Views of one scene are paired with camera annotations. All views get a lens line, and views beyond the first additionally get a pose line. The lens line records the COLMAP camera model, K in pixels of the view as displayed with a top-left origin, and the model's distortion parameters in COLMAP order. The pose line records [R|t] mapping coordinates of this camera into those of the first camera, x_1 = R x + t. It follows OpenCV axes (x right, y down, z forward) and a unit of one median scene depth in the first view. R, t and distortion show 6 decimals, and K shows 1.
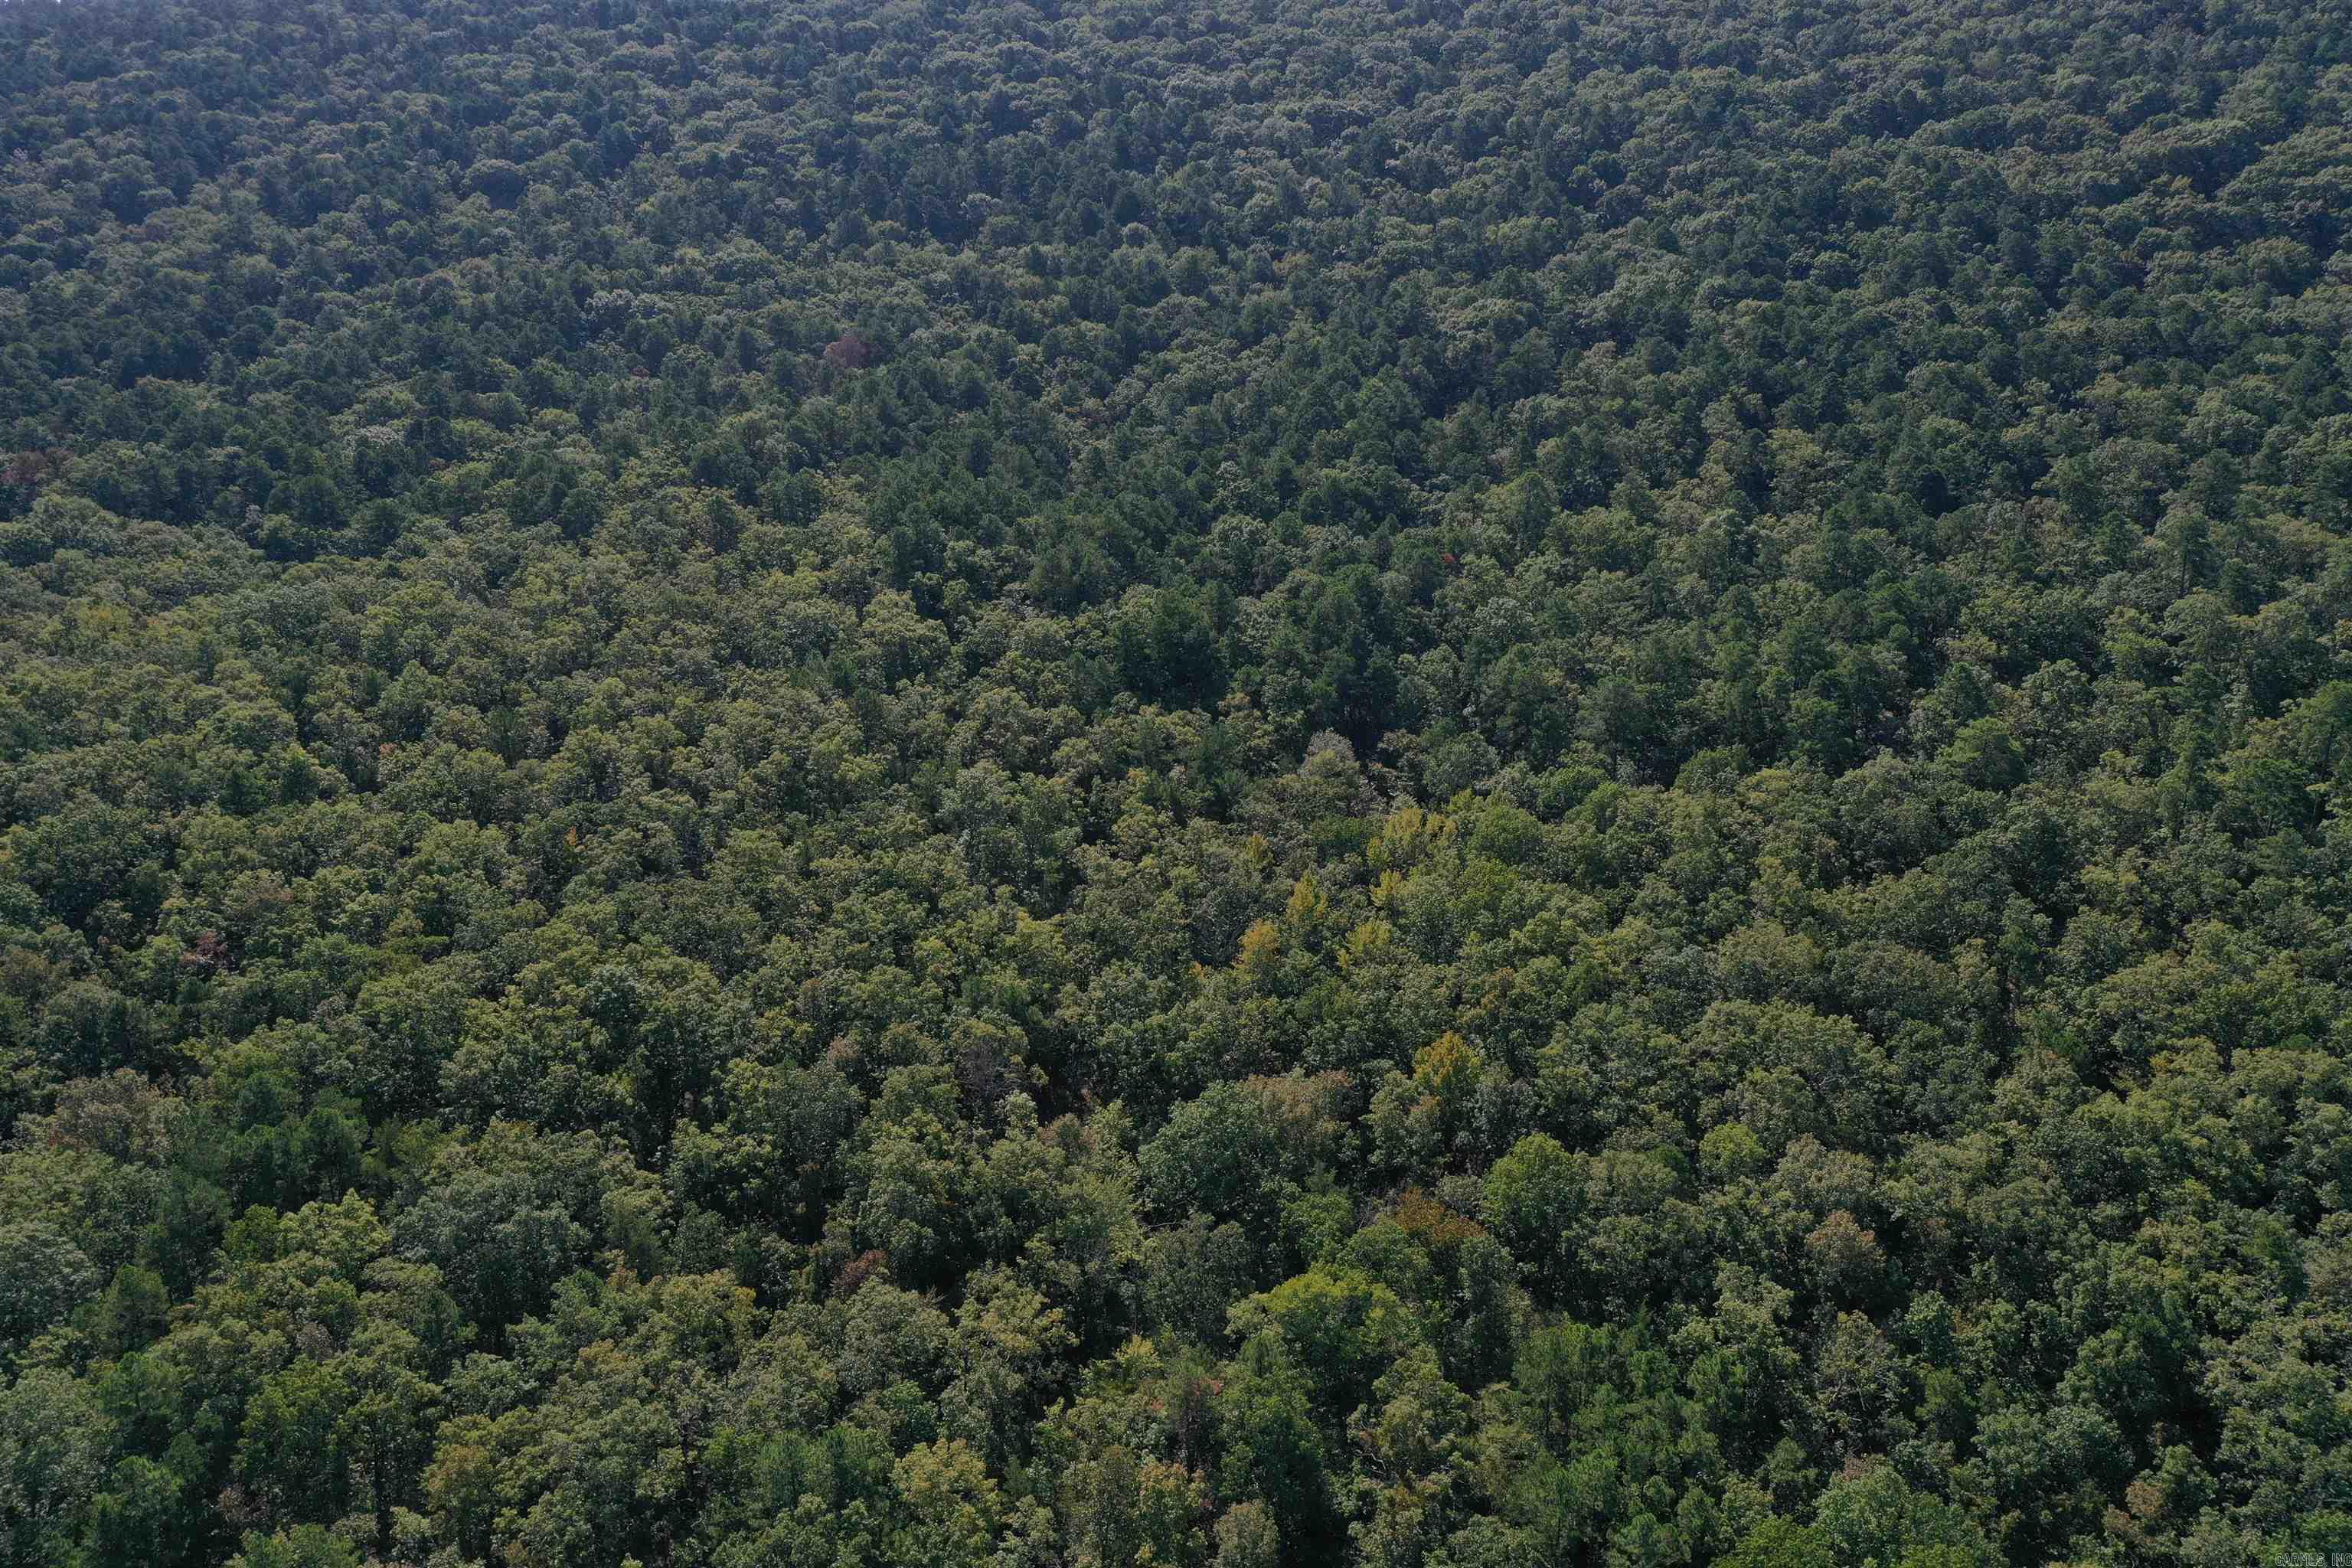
lens RADIAL K [[1867.8, 0, 1176.0], [0, 1867.8, 784.0], [0, 0, 1]] dist [0.014491, -0.003282]
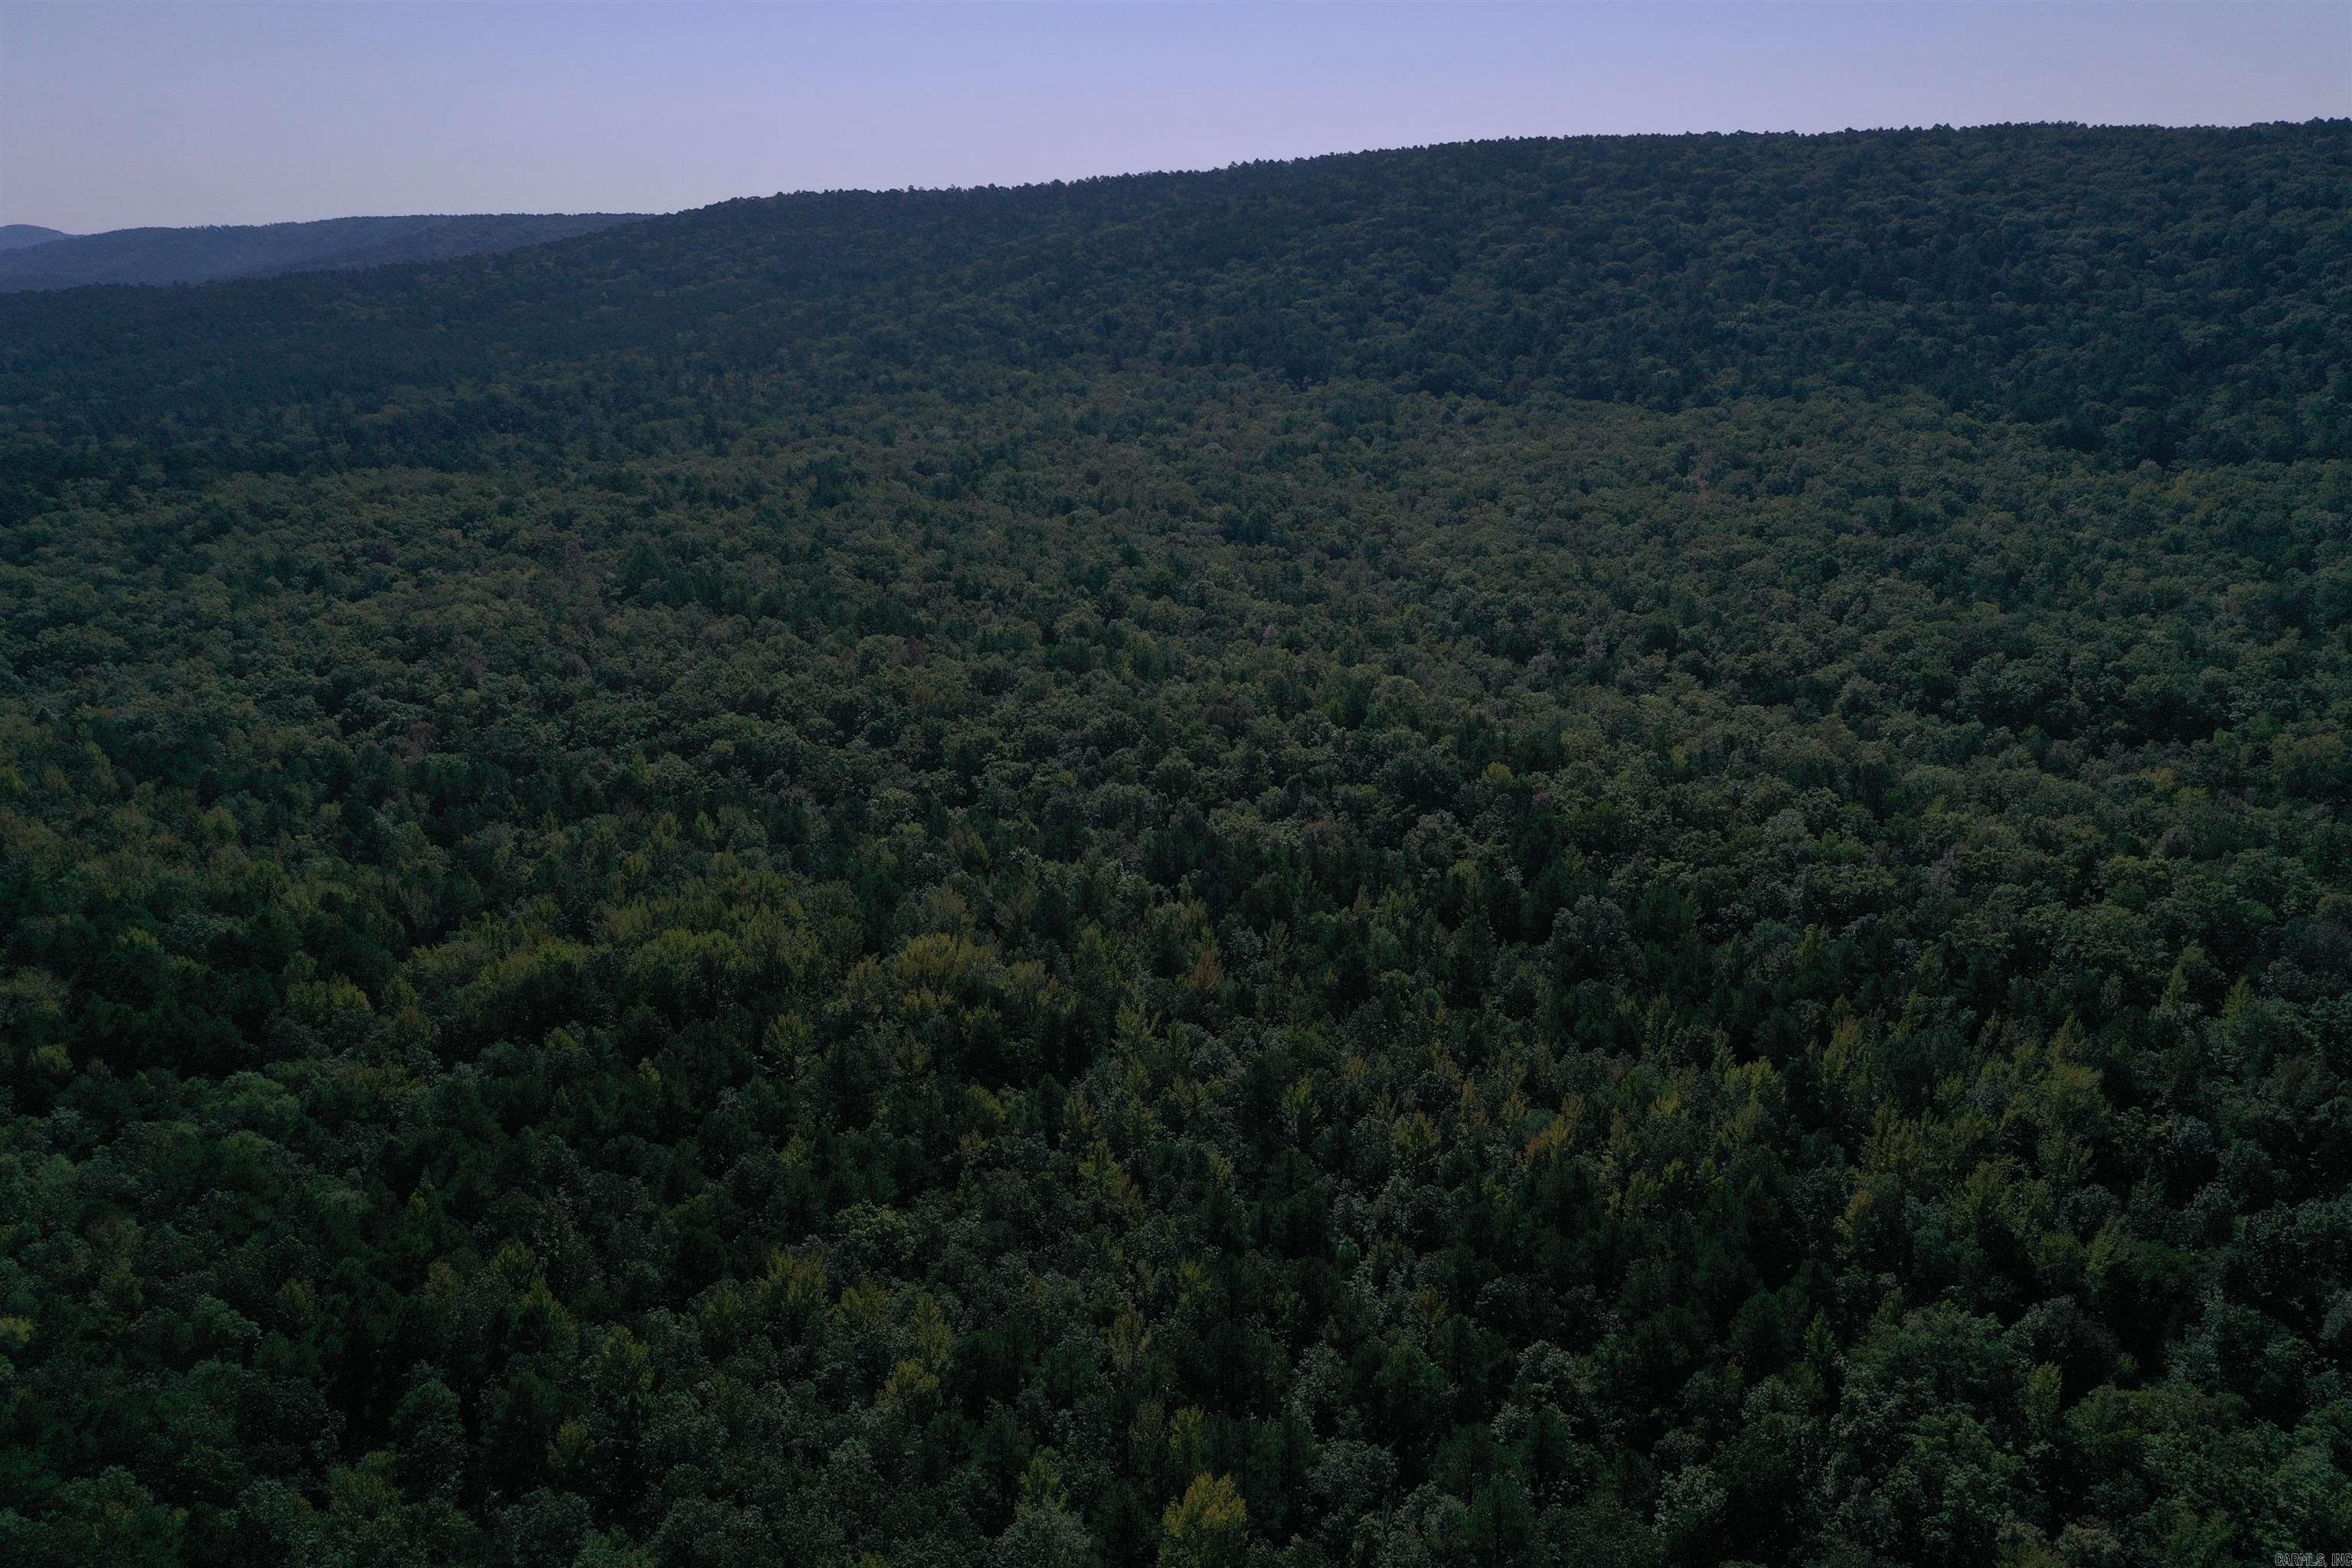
lens RADIAL K [[1867.8, 0, 1176.0], [0, 1867.8, 784.0], [0, 0, 1]] dist [0.014491, -0.003282]
pose [[0.952445, 0.084271, -0.292825, -0.199291], [-0.102908, 0.993493, -0.048807, 0.339290], [0.286807, 0.076620, 0.954919, -0.919026]]
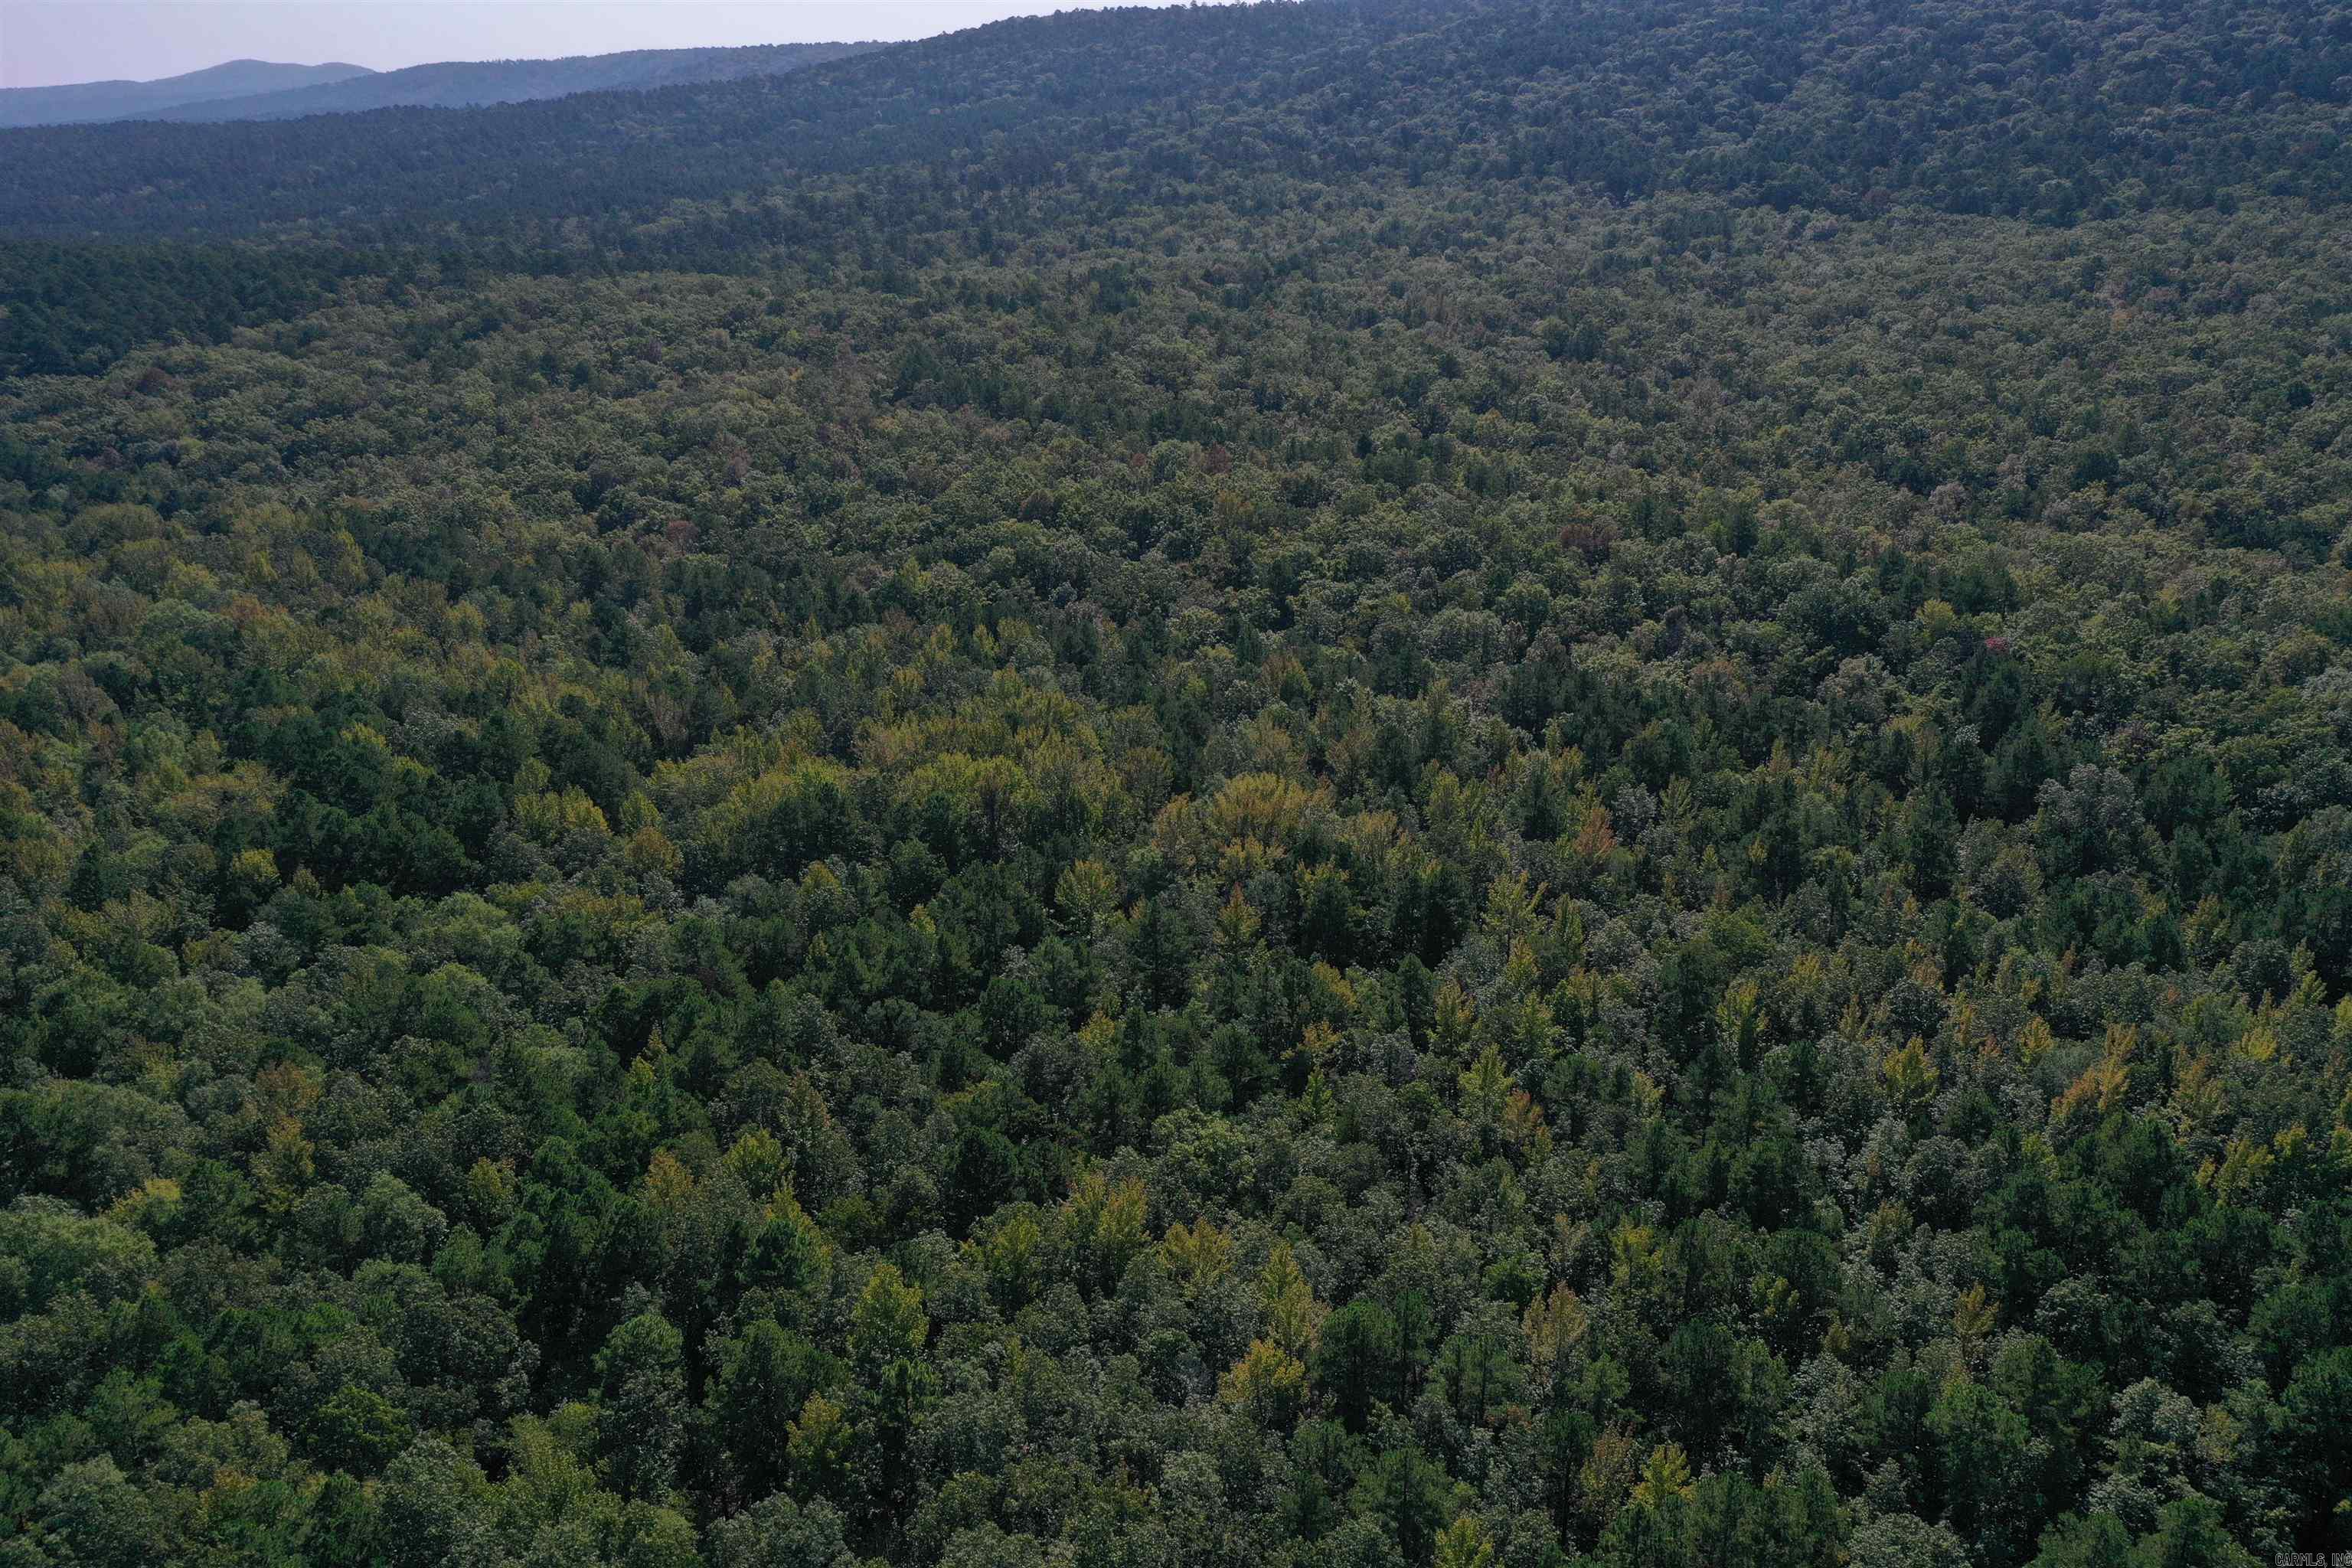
lens RADIAL K [[1867.8, 0, 1176.0], [0, 1867.8, 784.0], [0, 0, 1]] dist [0.014491, -0.003282]
pose [[0.901584, 0.151241, -0.405306, -0.254181], [-0.146397, 0.988285, 0.043128, 0.348840], [0.407080, 0.020452, 0.913163, -0.838979]]
